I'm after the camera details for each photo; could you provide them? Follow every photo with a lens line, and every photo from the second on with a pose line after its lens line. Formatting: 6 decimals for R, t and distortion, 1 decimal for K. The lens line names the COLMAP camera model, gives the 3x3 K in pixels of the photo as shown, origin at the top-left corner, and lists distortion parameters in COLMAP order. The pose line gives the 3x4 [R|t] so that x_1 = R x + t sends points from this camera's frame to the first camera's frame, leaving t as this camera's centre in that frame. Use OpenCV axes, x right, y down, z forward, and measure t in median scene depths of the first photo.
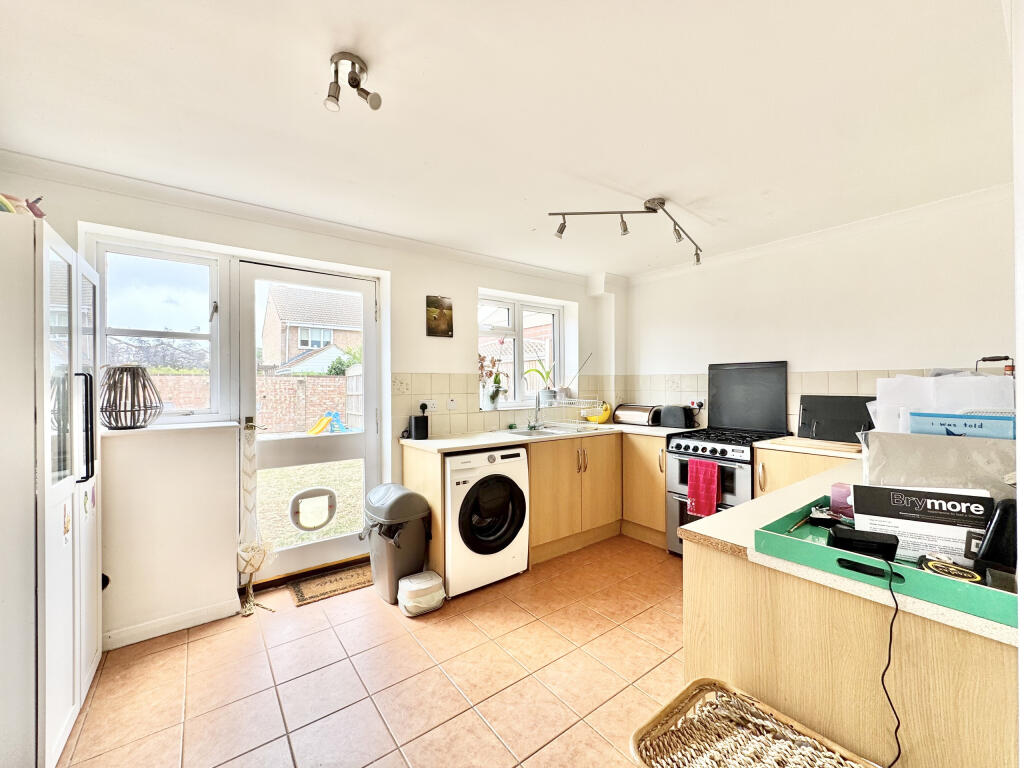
lens RADIAL K [[413.5, 0, 527.4], [0, 413.5, 382.4], [0, 0, 1]] dist [-0.002249, -0.000001]
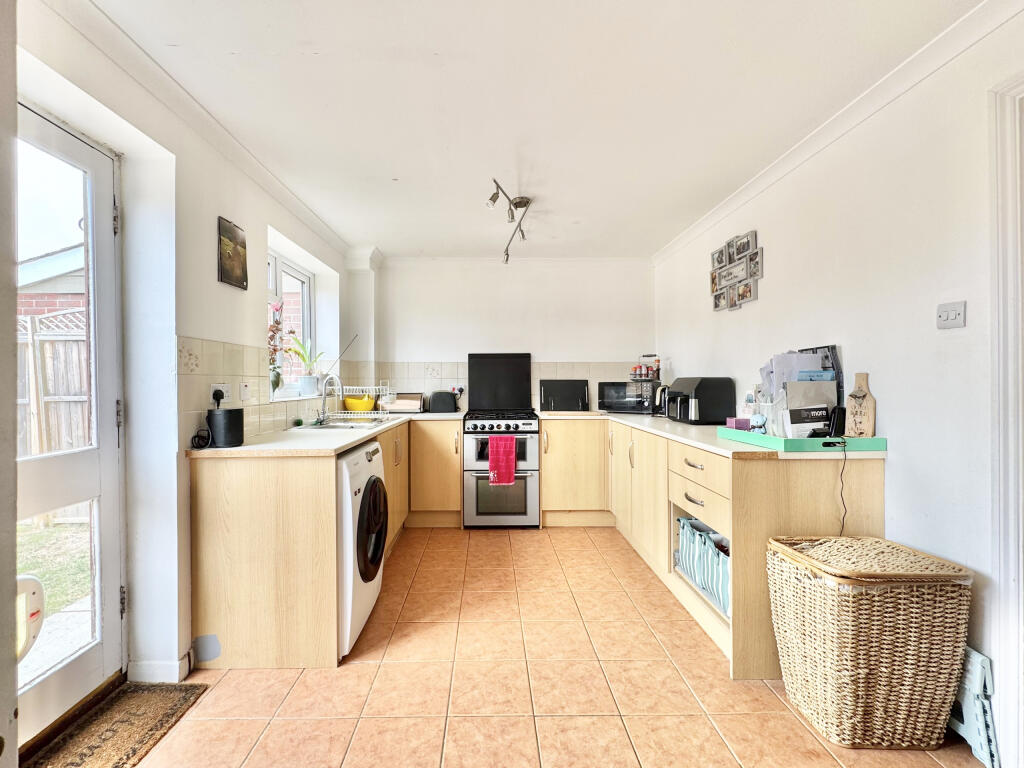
lens RADIAL K [[413.5, 0, 527.4], [0, 413.5, 382.4], [0, 0, 1]] dist [-0.002249, -0.000001]
pose [[0.608671, -0.004534, 0.793410, -0.433869], [0.001133, 0.999988, 0.004846, 0.035265], [-0.793422, -0.002051, 0.608668, 0.245632]]
